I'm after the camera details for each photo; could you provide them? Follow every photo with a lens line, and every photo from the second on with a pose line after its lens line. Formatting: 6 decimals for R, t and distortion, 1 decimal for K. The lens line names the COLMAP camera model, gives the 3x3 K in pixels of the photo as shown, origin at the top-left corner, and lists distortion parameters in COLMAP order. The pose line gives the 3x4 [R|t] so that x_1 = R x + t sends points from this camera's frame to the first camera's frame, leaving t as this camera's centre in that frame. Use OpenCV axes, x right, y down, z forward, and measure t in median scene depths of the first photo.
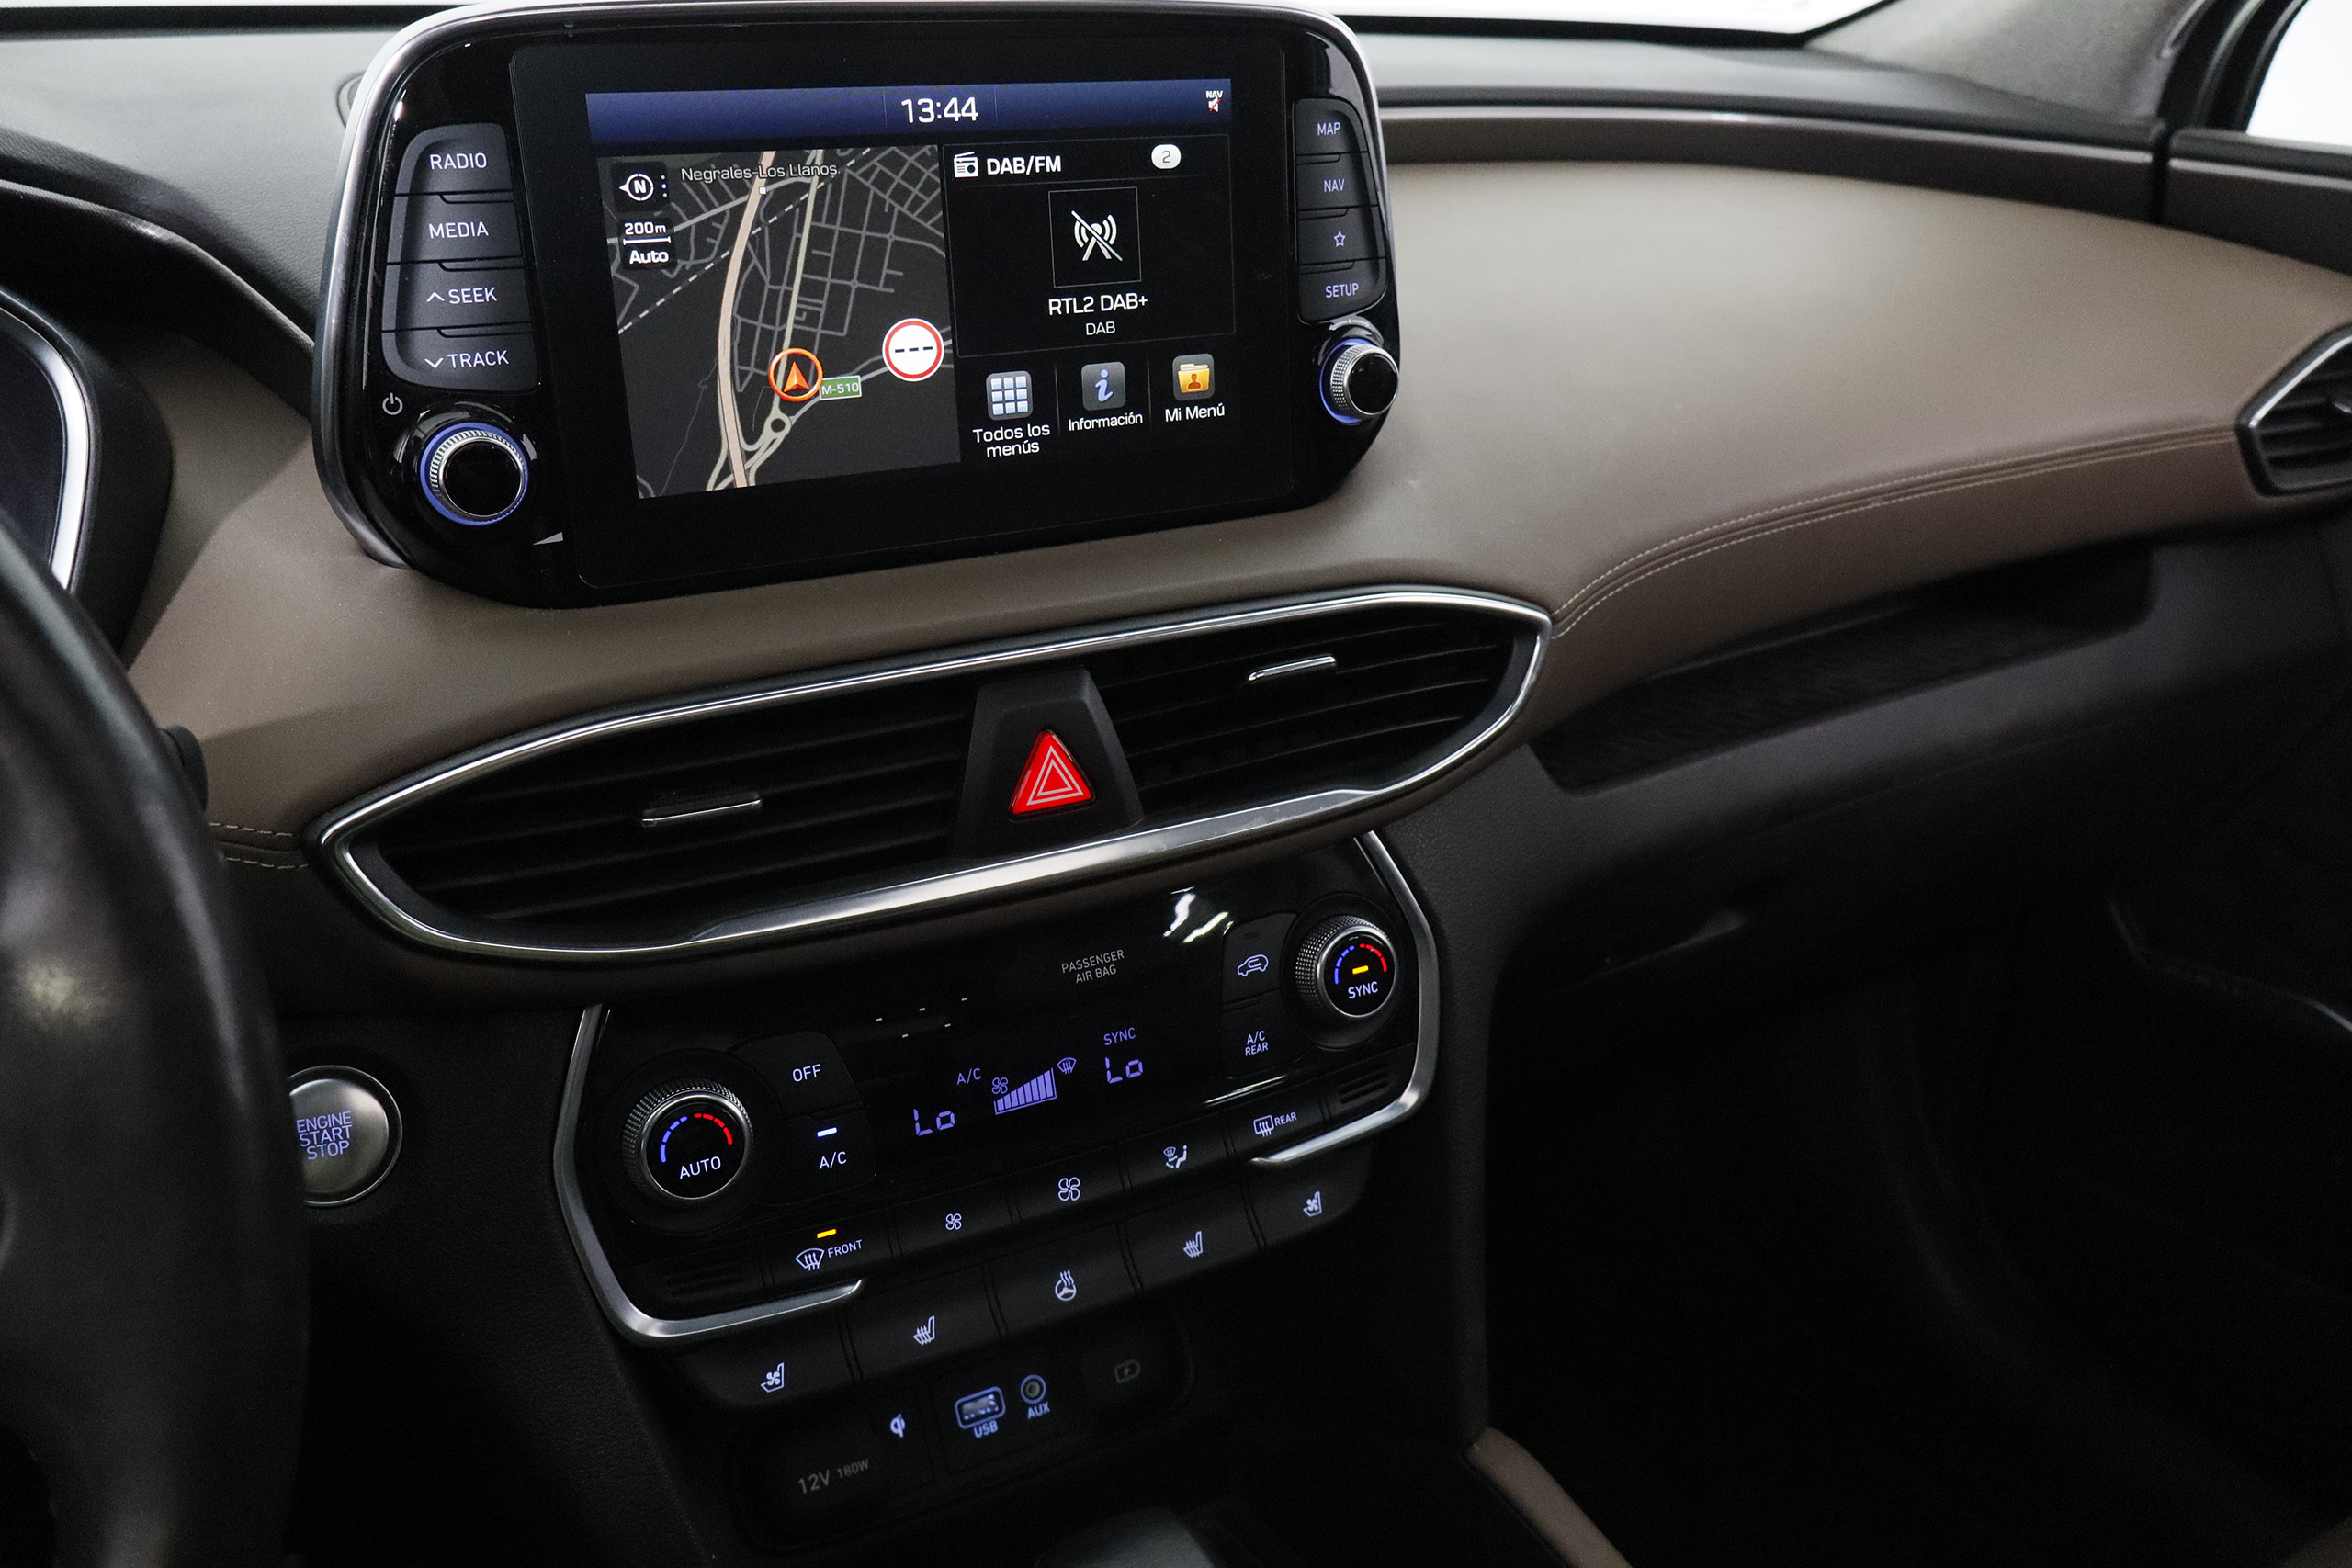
lens RADIAL K [[1943.7, 0, 1176.0], [0, 1943.7, 784.0], [0, 0, 1]] dist [-0.000453, 0.008107]
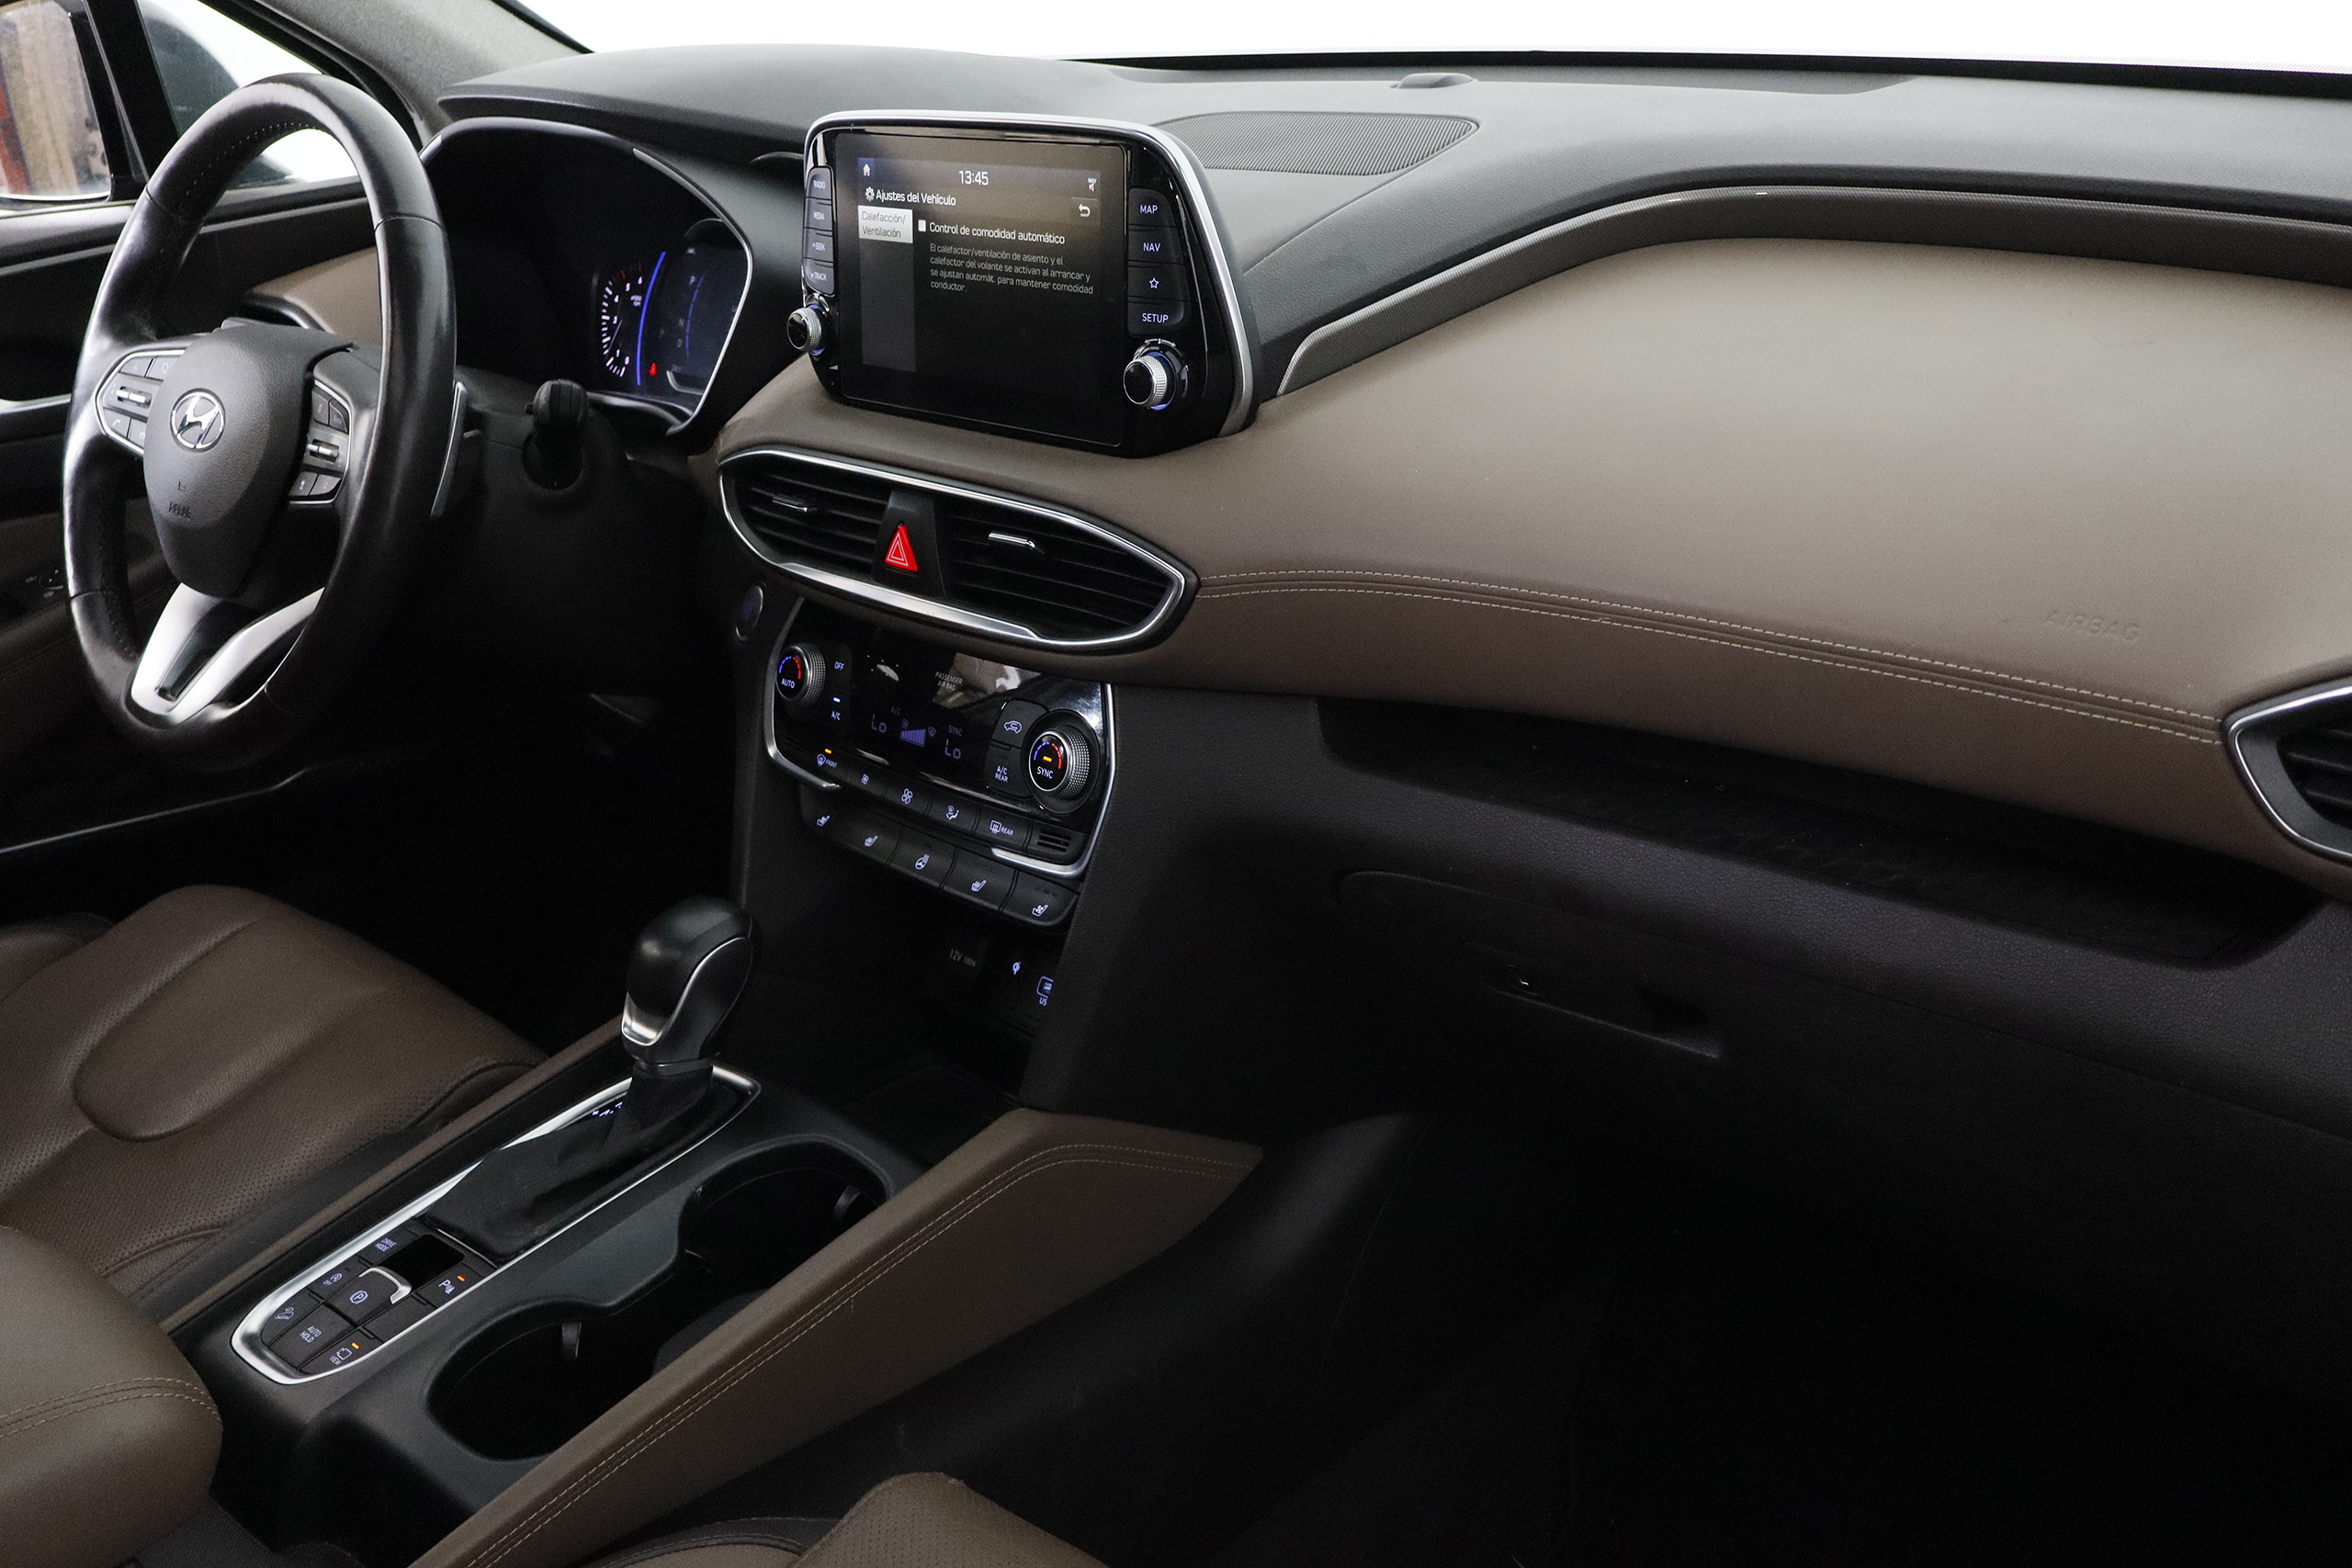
lens RADIAL K [[2216.5, 0, 1176.0], [0, 2216.5, 784.0], [0, 0, 1]] dist [0.014951, -0.005818]
pose [[0.265172, 0.337313, -0.903274, 1.812616], [-0.314266, 0.915890, 0.249766, -0.374439], [0.911549, 0.217637, 0.348875, 0.537591]]
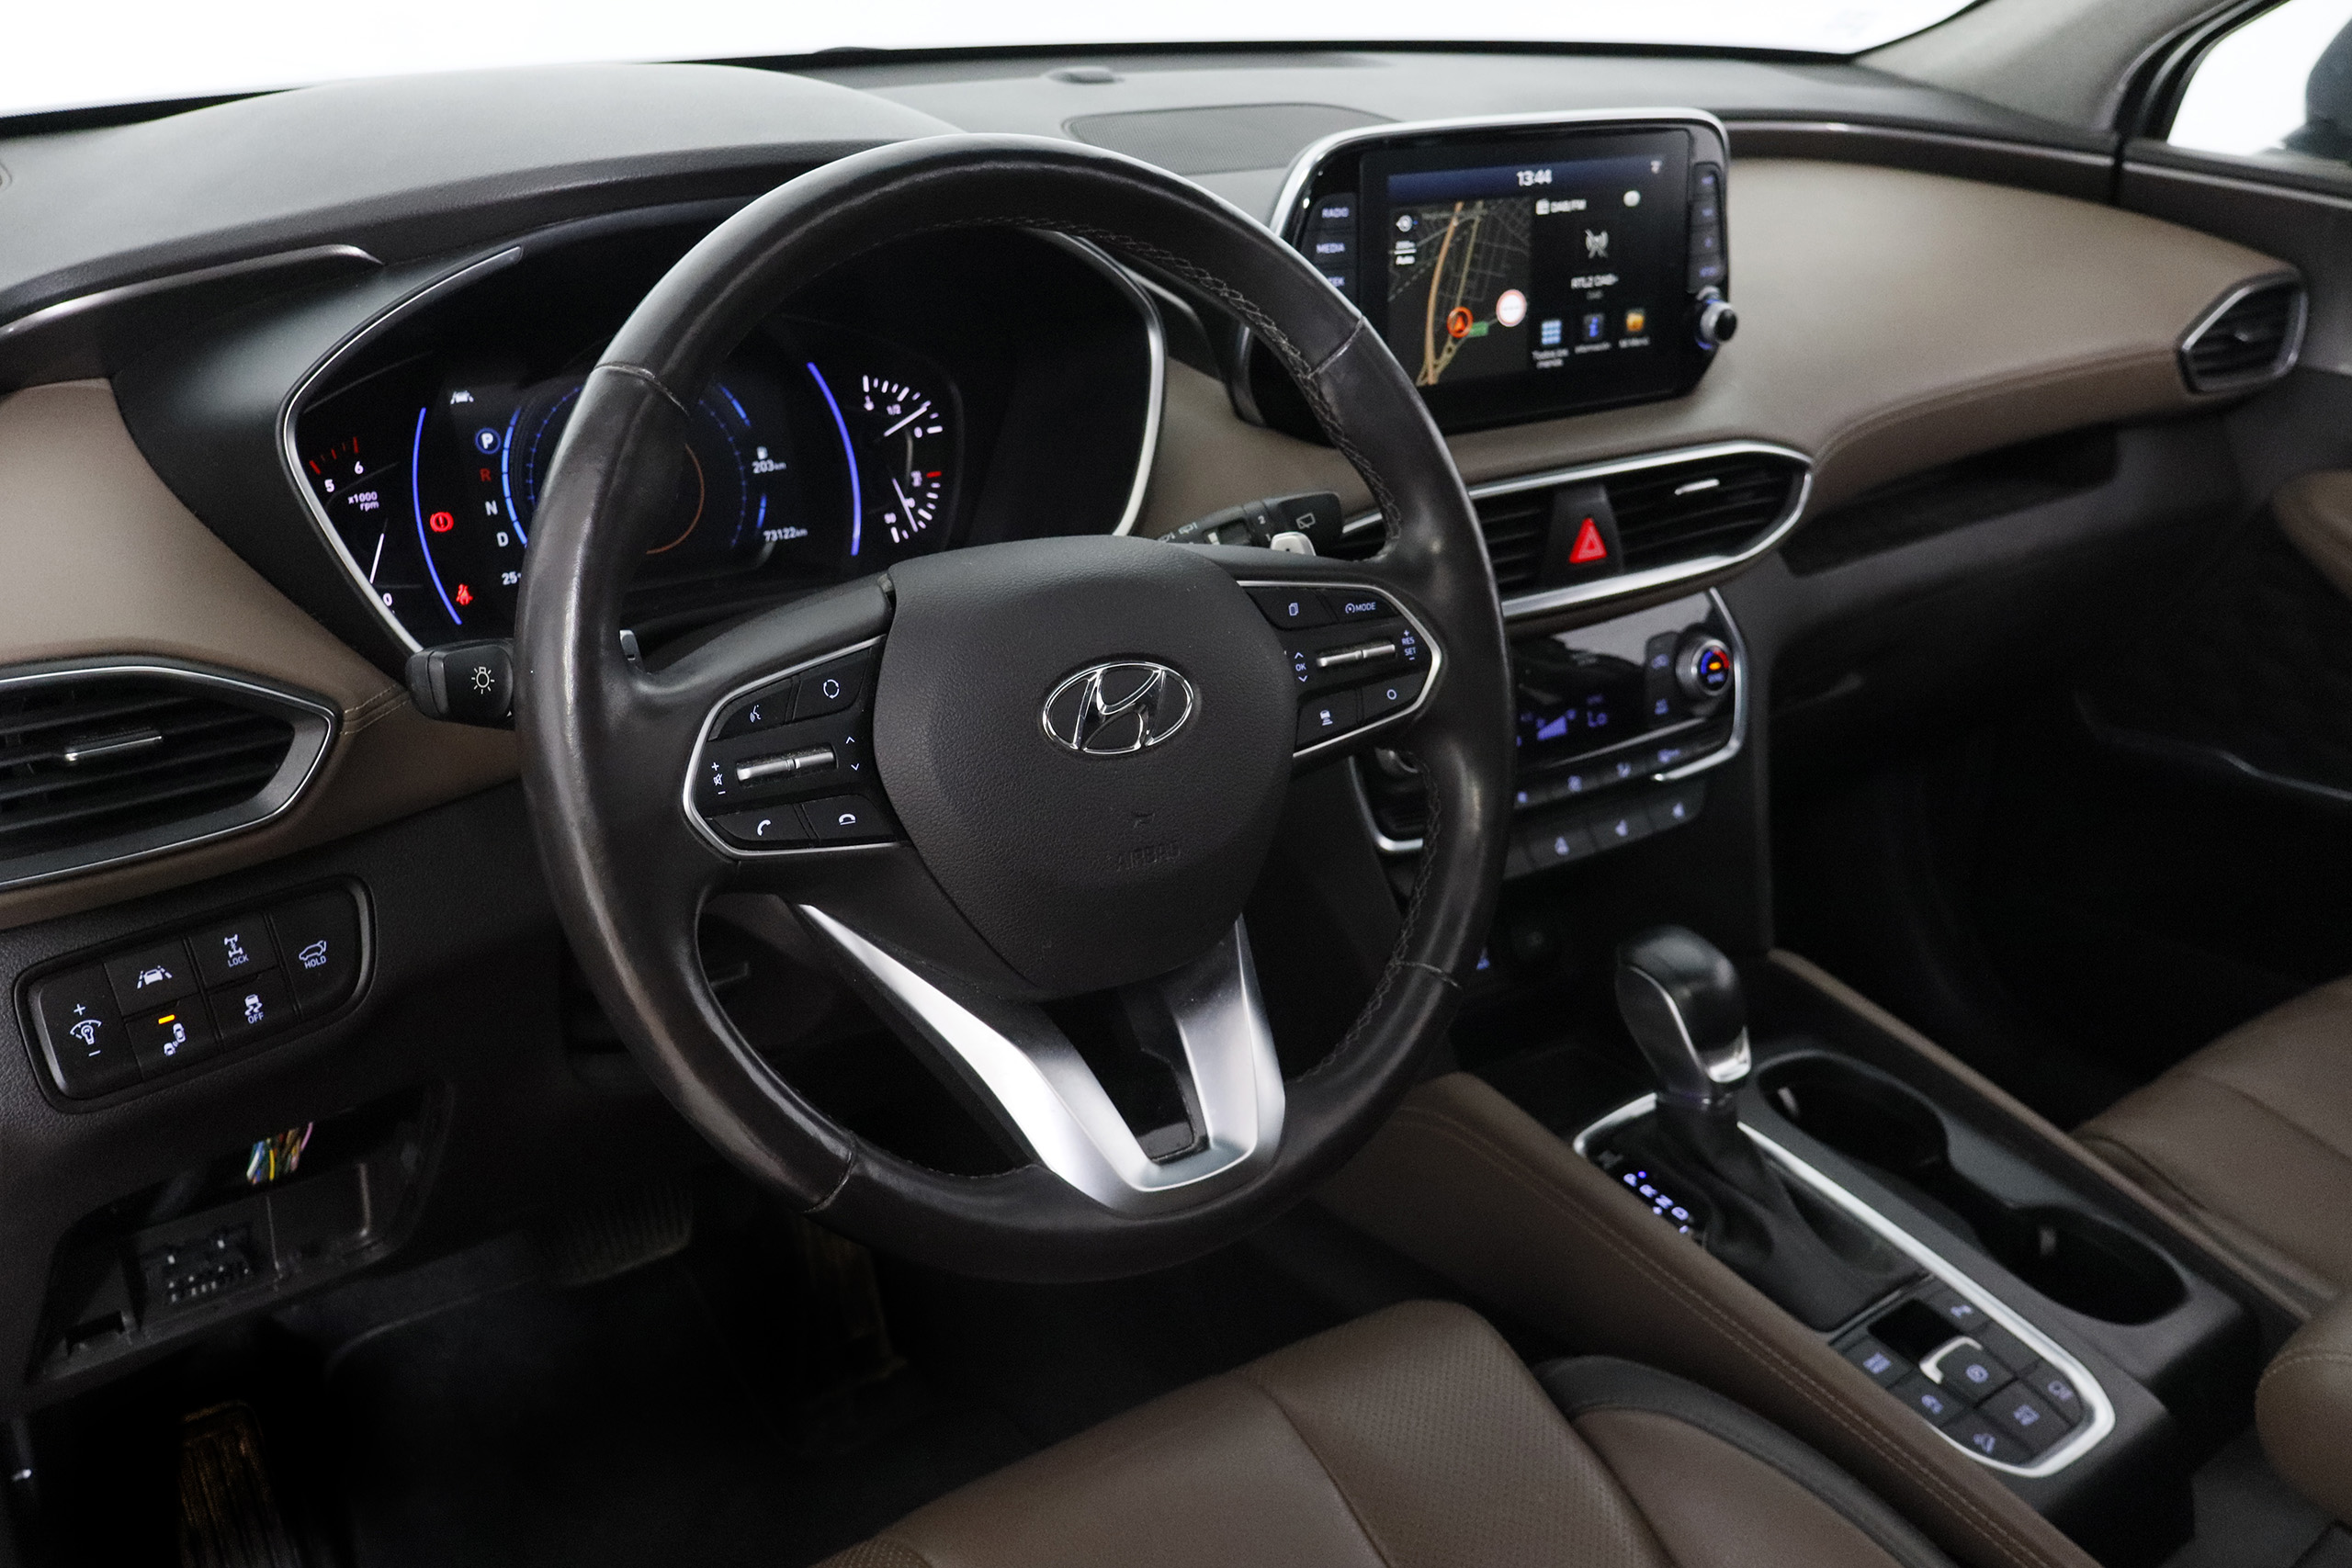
lens RADIAL K [[2216.5, 0, 1176.0], [0, 2216.5, 784.0], [0, 0, 1]] dist [0.014951, -0.005818]
pose [[0.993748, -0.017796, 0.110221, -0.648746], [0.015662, 0.999673, 0.020202, 0.165335], [-0.110544, -0.018349, 0.993702, -0.980862]]
